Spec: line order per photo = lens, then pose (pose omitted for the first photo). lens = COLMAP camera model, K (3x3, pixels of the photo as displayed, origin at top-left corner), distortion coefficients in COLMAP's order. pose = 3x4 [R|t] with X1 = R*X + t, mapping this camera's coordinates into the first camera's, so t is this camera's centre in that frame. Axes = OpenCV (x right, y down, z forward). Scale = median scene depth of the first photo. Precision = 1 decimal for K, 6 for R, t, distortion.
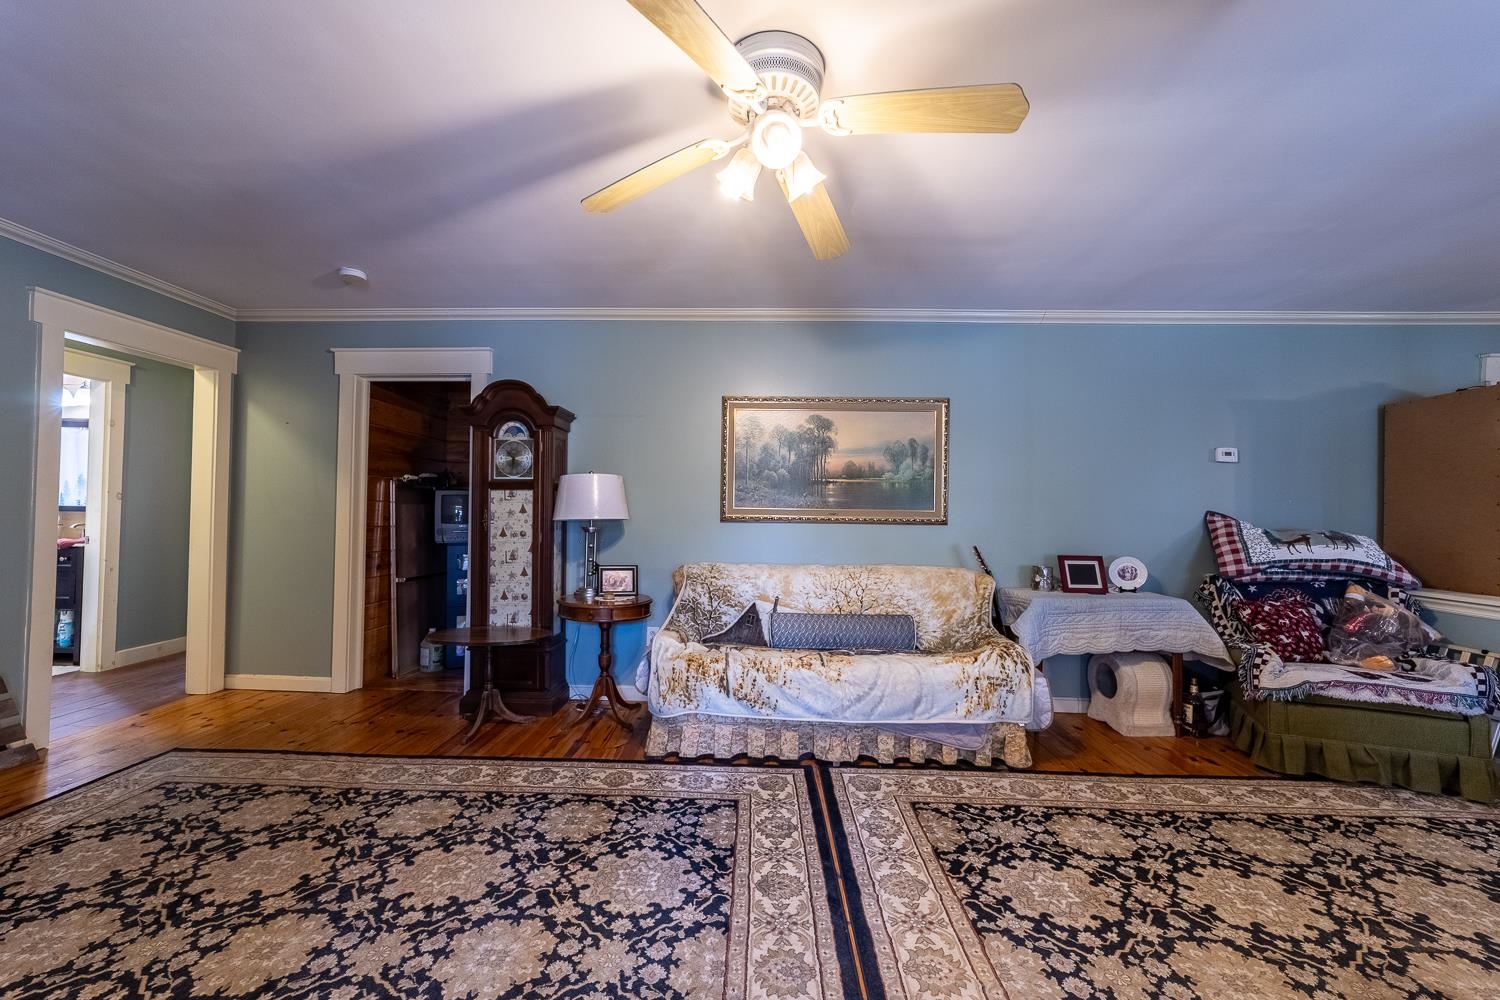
lens RADIAL K [[572.4, 0, 748.8], [0, 572.4, 507.3], [0, 0, 1]] dist [-0.006929, 0.002727]
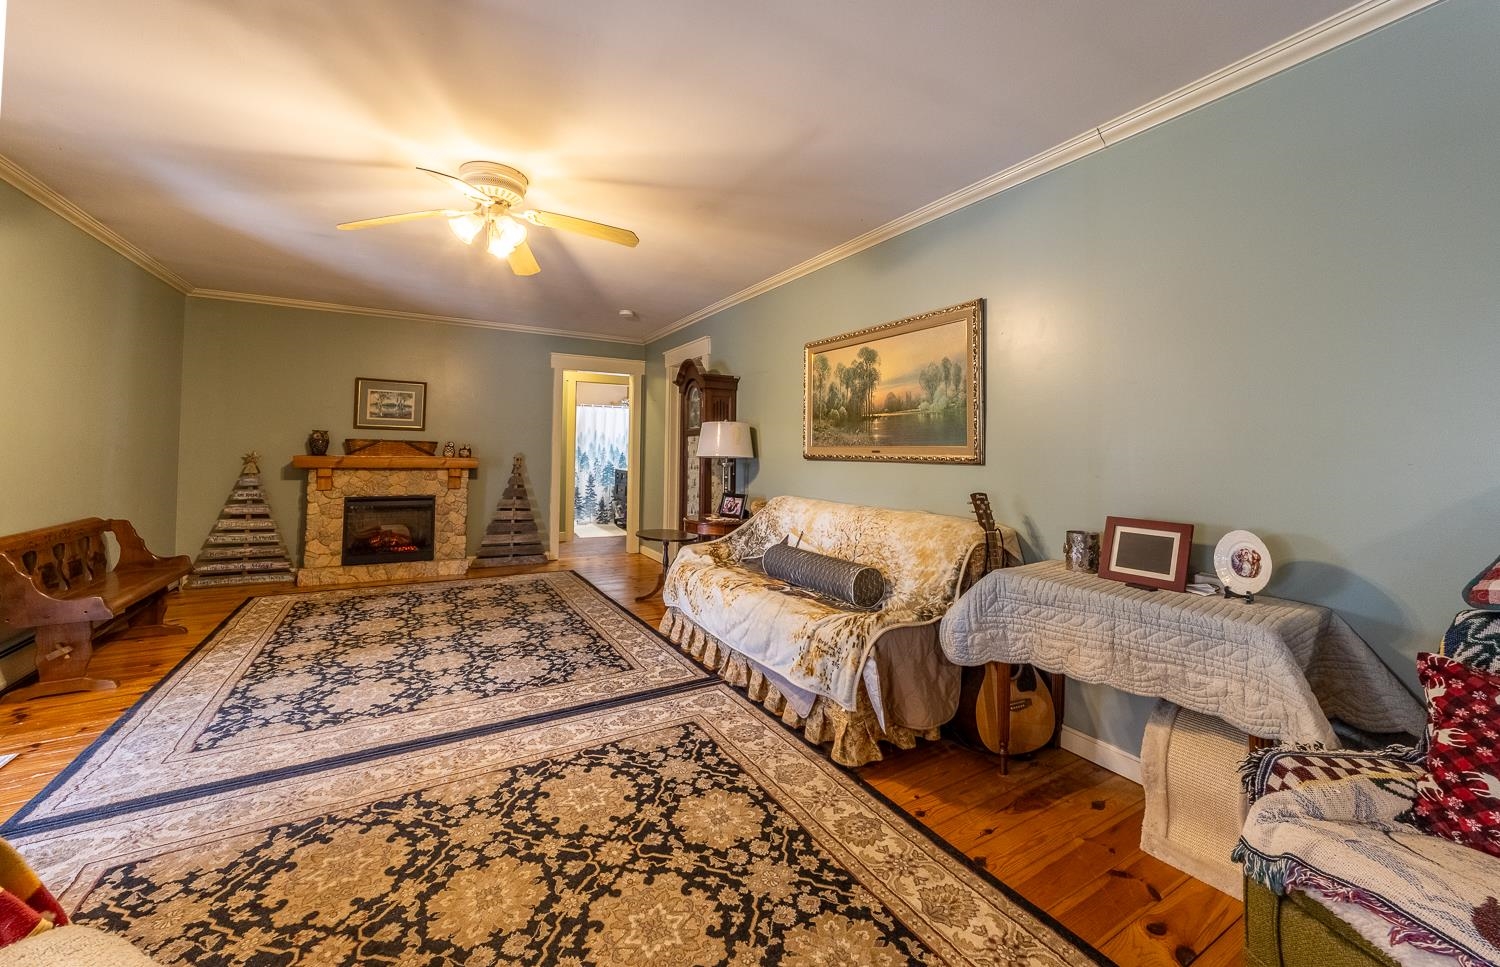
lens RADIAL K [[586.0, 0, 775.3], [0, 586.0, 432.3], [0, 0, 1]] dist [-0.003342, -0.000070]
pose [[0.547792, -0.034561, -0.835901, 0.912957], [0.001350, 0.999182, -0.040428, 0.019869], [0.836614, 0.021018, 0.547390, 0.374320]]
